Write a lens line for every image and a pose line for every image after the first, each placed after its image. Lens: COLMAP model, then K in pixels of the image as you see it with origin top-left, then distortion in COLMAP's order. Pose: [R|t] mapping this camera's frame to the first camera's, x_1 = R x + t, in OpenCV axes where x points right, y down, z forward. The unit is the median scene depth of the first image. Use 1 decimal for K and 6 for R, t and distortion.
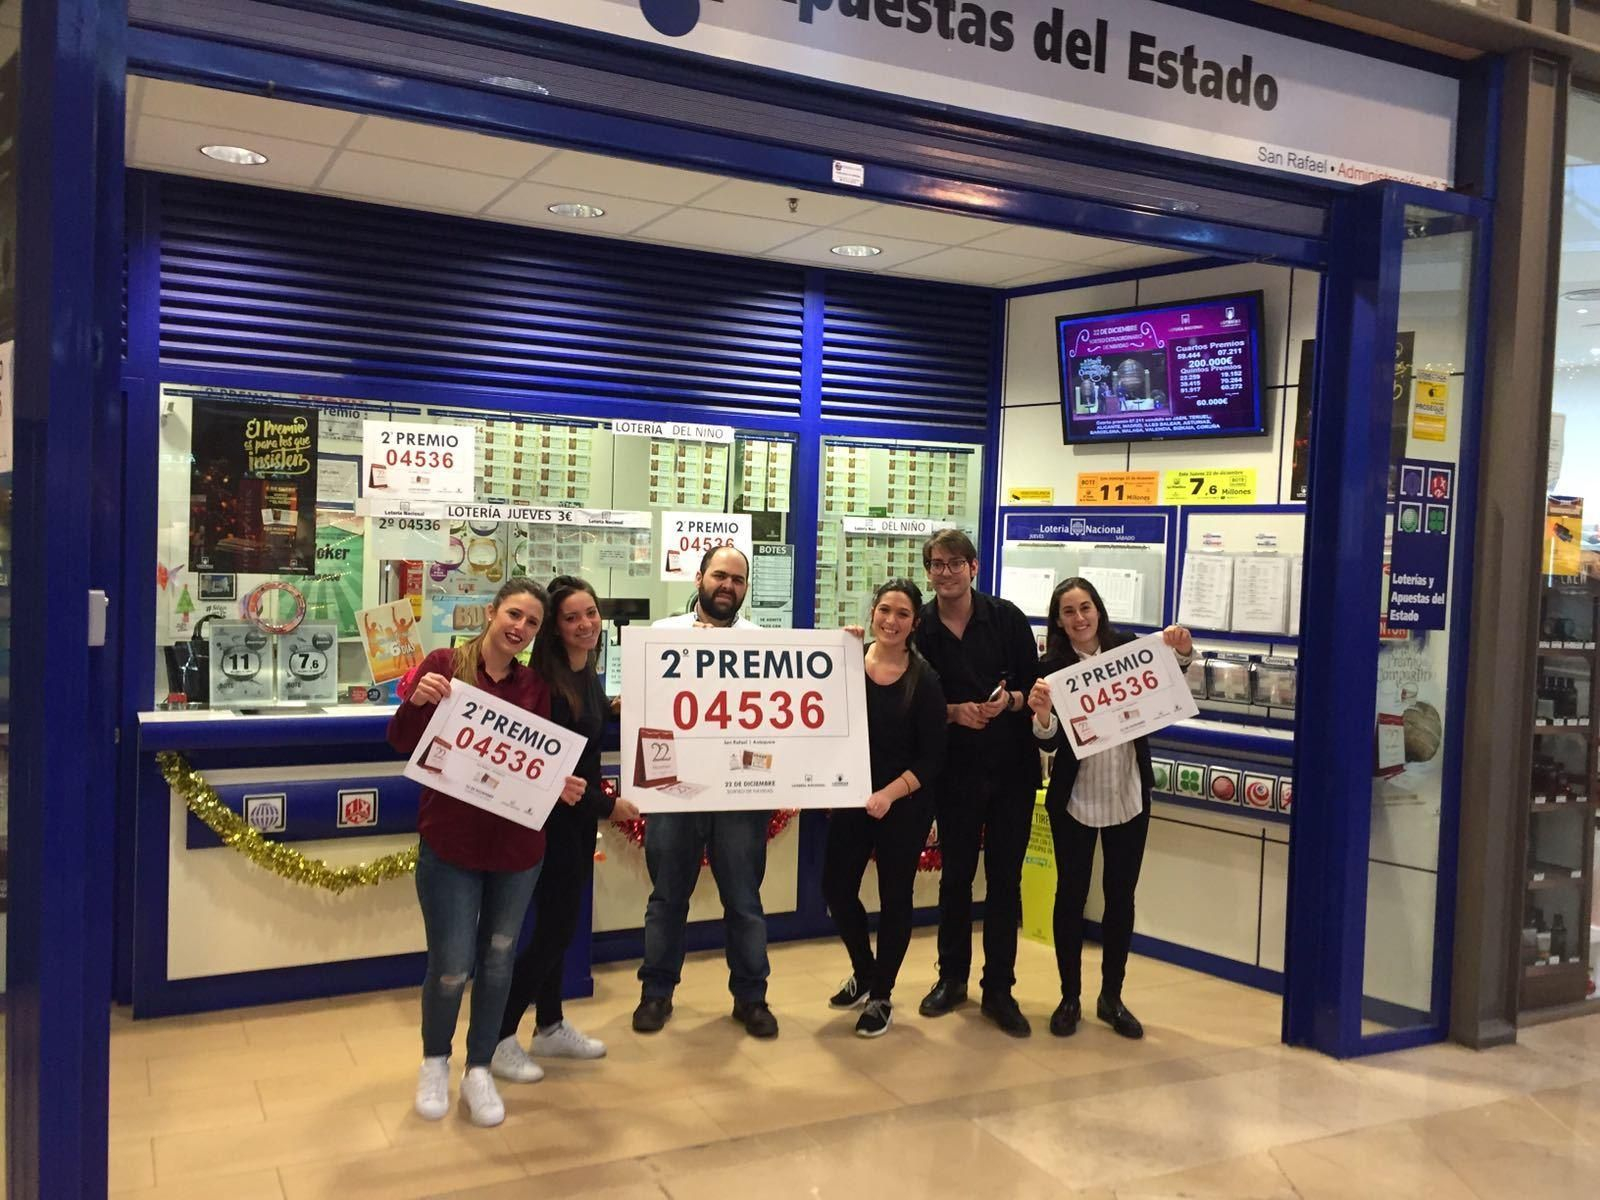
lens RADIAL K [[1363.6, 0, 800.0], [0, 1363.6, 600.0], [0, 0, 1]] dist [0.092409, -0.121722]
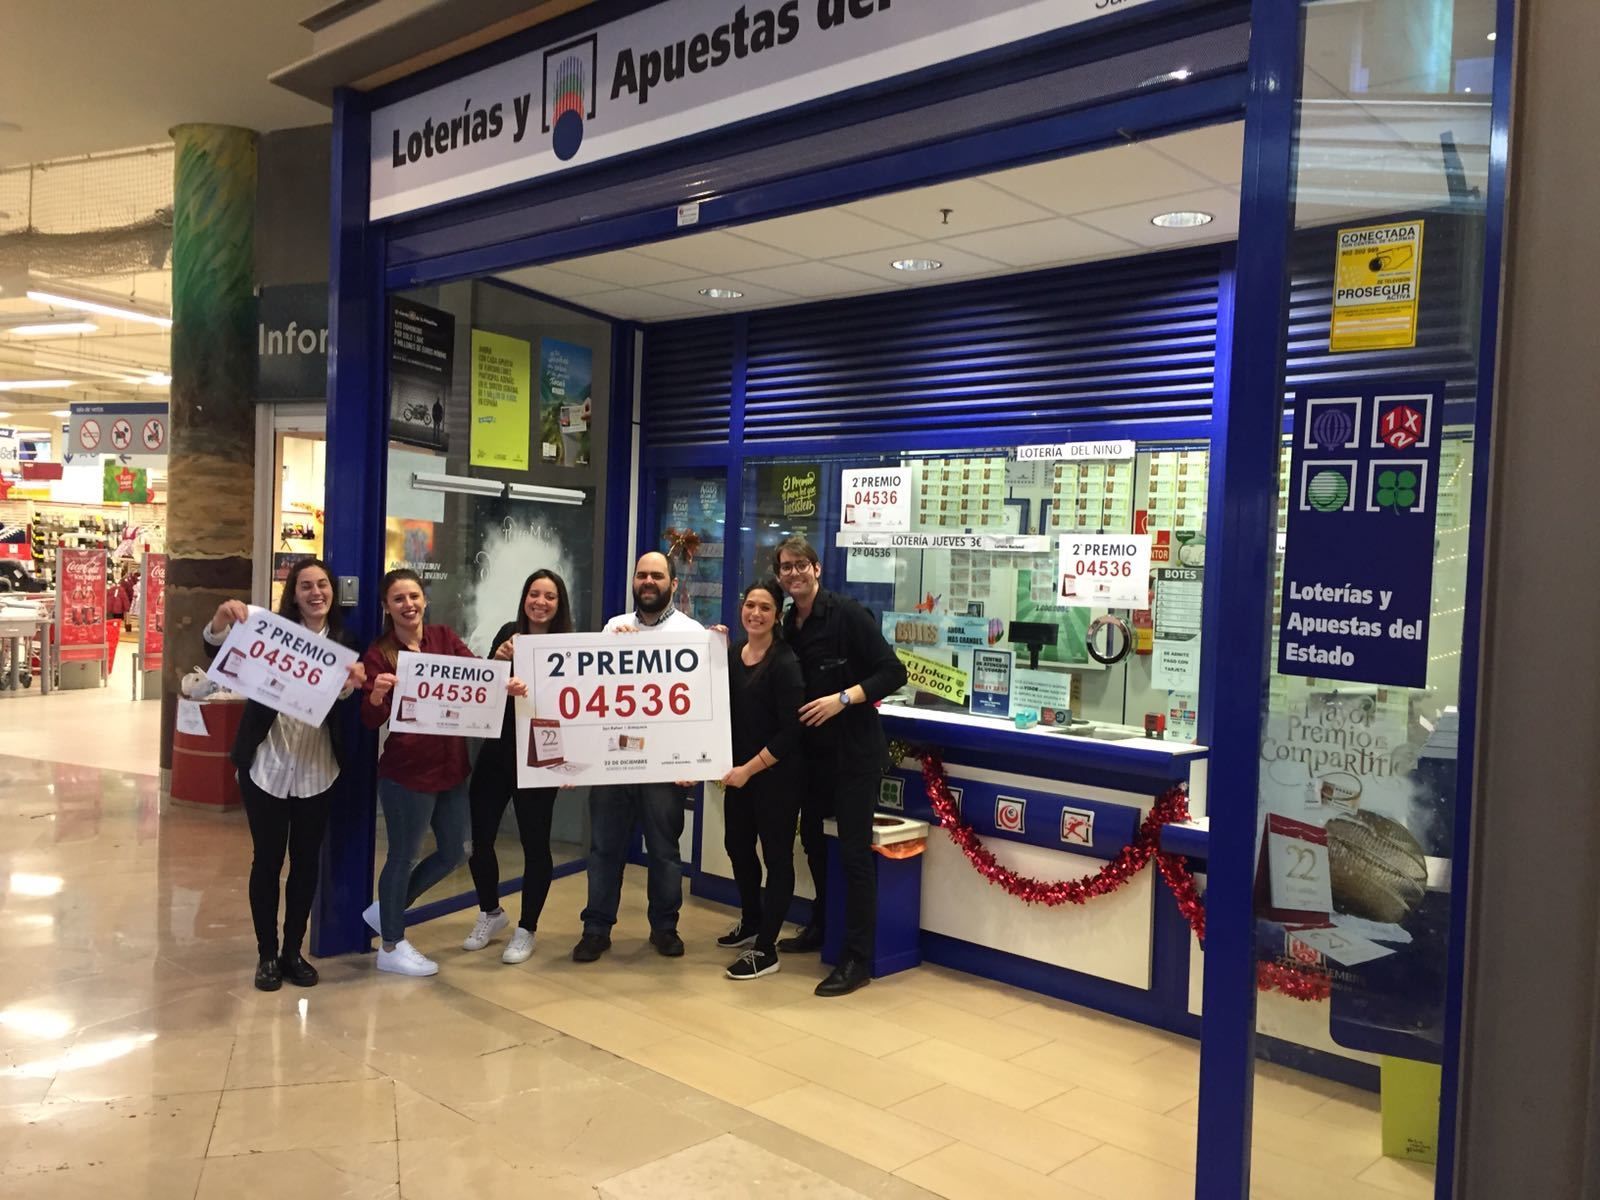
lens RADIAL K [[1363.6, 0, 800.0], [0, 1363.6, 600.0], [0, 0, 1]] dist [0.092409, -0.121722]
pose [[0.342923, 0.005273, -0.939349, 0.795125], [-0.060446, 0.998036, -0.016465, 0.009747], [0.937417, 0.062426, 0.342568, 0.518243]]
